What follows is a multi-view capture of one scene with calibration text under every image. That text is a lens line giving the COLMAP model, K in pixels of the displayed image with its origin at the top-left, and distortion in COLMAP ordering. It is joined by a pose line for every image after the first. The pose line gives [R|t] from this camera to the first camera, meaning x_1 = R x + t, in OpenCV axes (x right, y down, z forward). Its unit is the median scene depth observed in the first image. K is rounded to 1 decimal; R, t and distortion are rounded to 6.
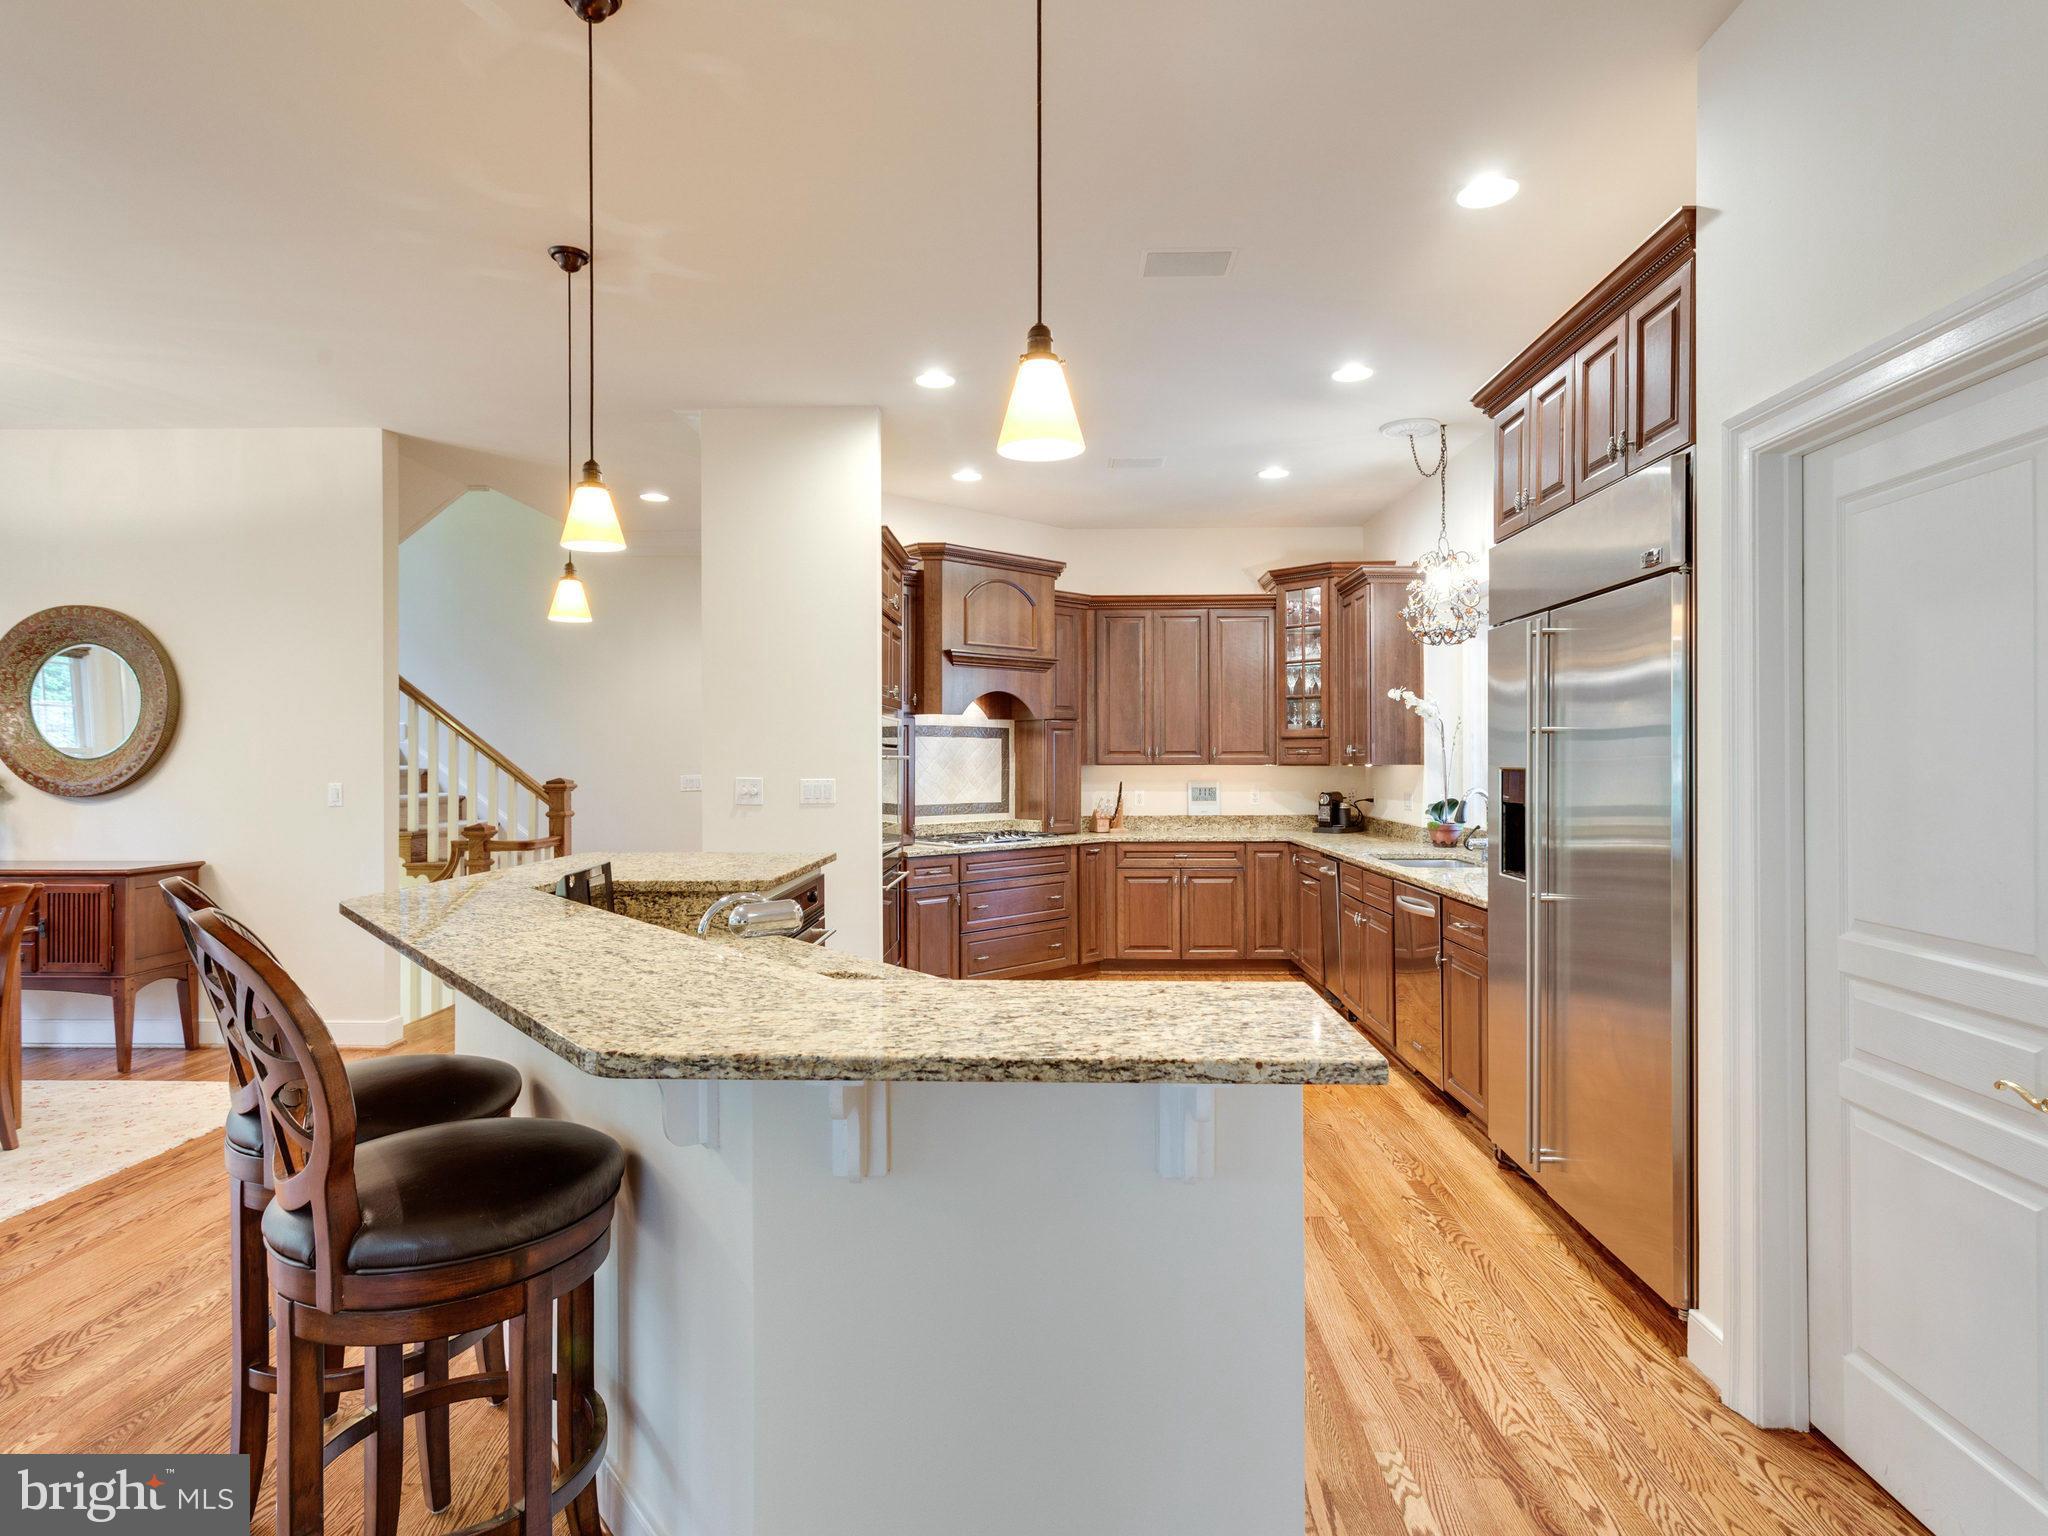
lens RADIAL K [[1113.9, 0, 1027.8], [0, 1113.9, 762.6], [0, 0, 1]] dist [-0.000395, 0.000876]
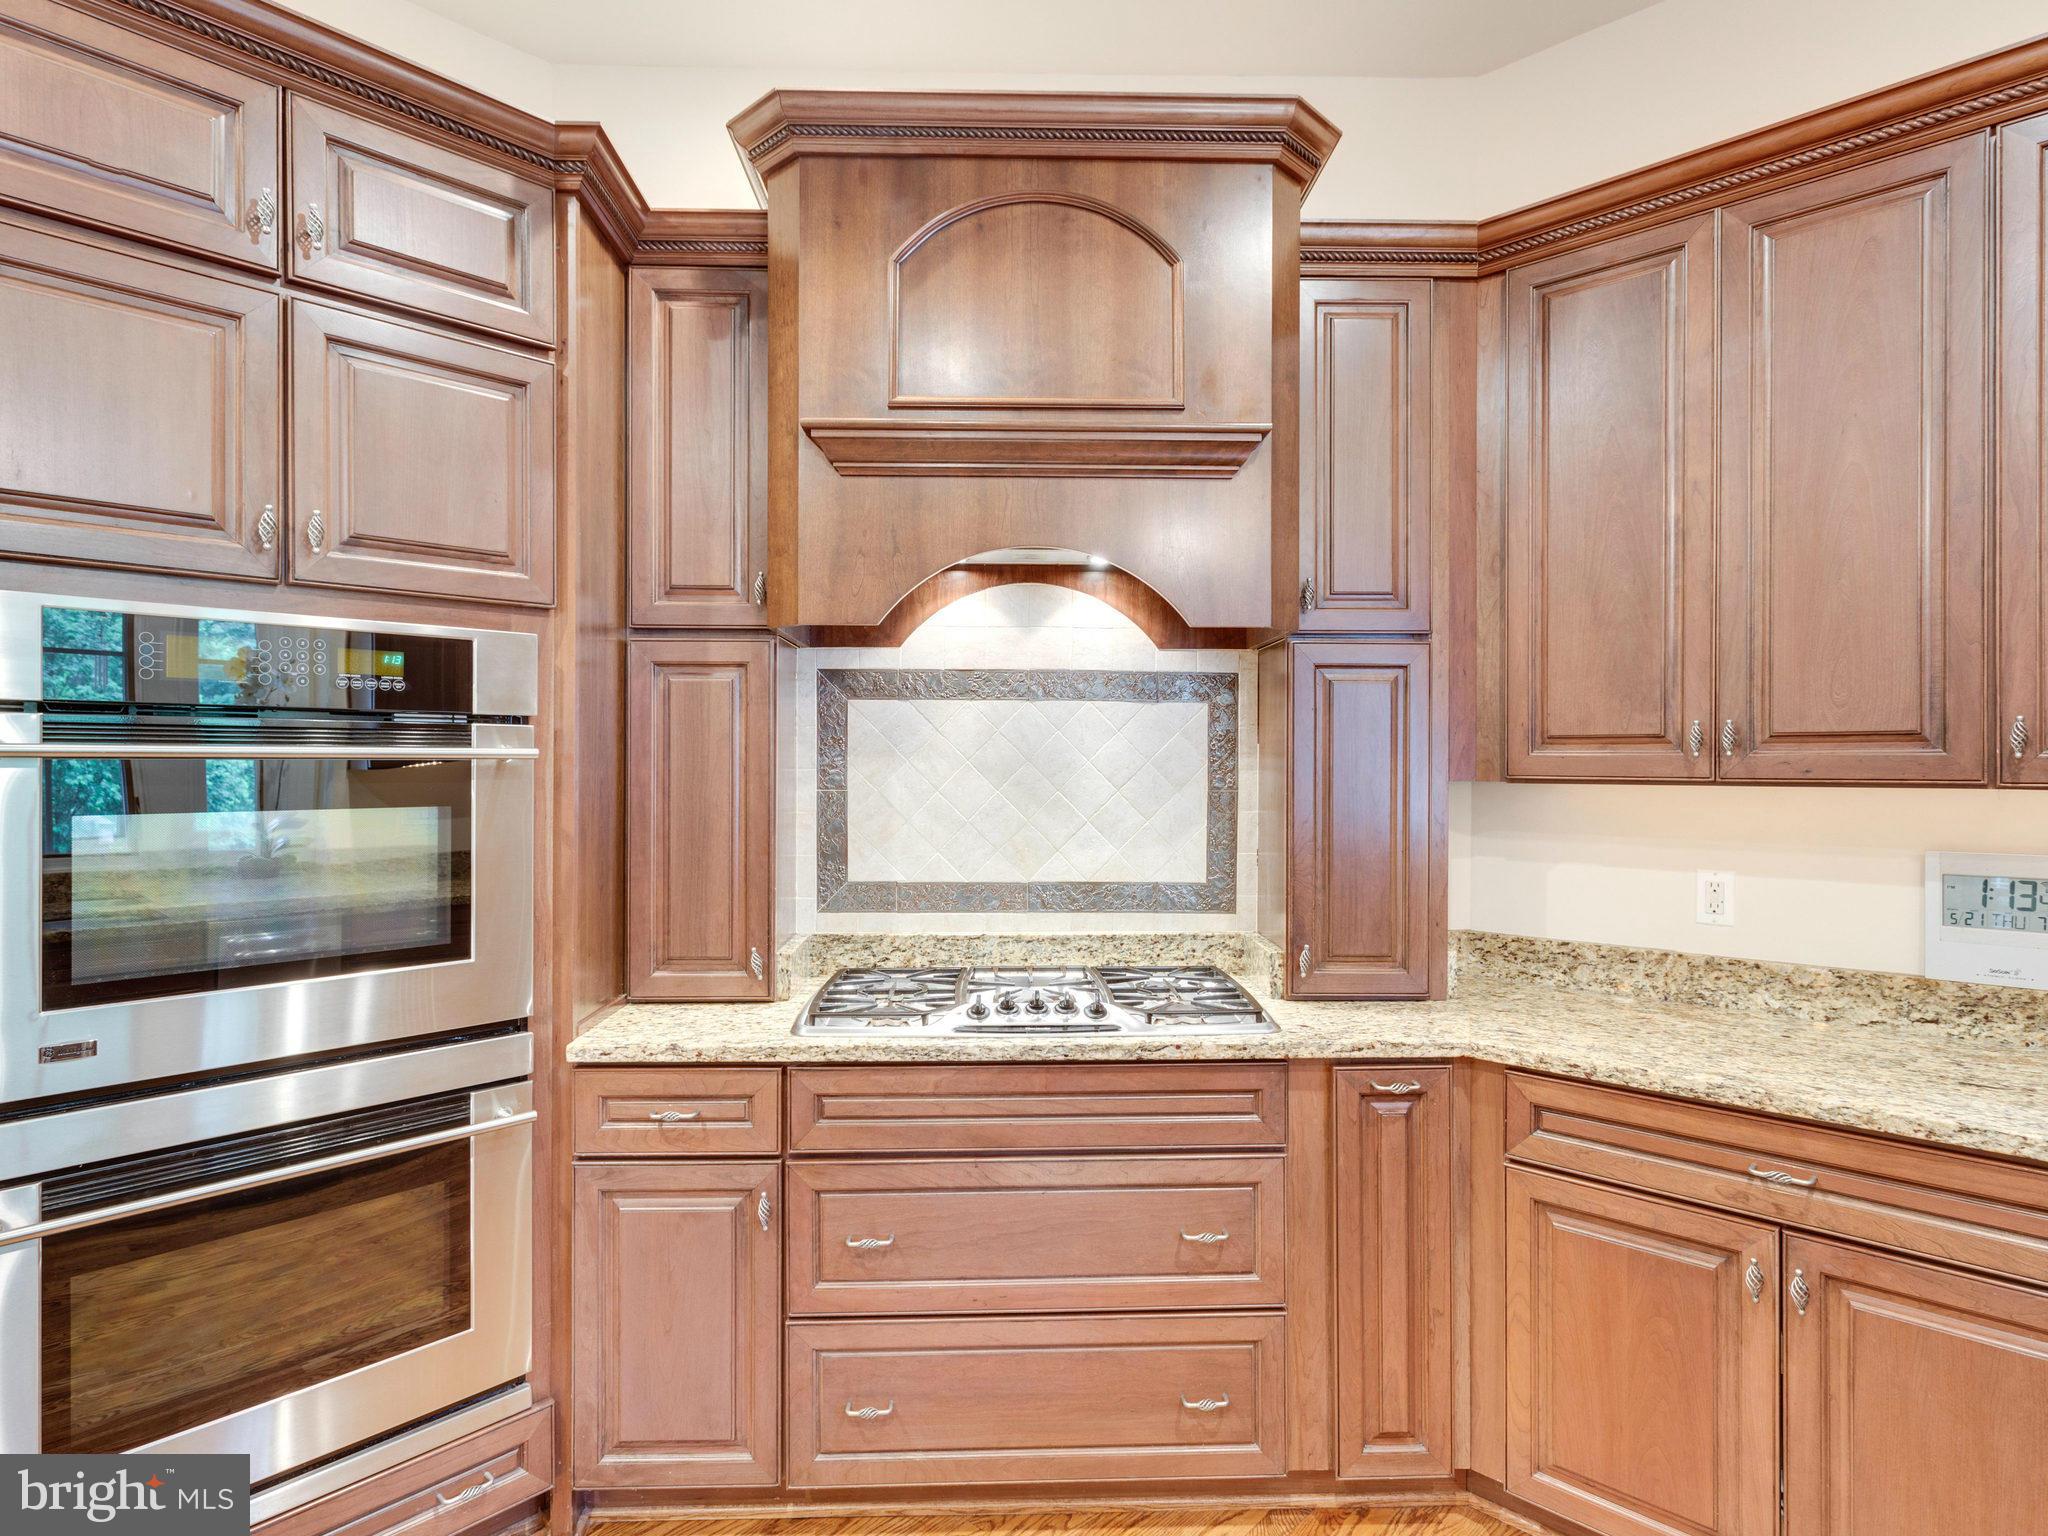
lens RADIAL K [[1113.9, 0, 1019.4], [0, 1113.9, 755.8], [0, 0, 1]] dist [-0.000395, 0.000876]
pose [[0.749022, 0.001242, -0.662544, 0.170870], [-0.006925, 0.999958, -0.005953, -0.002427], [0.662509, 0.009047, 0.748999, 0.710574]]
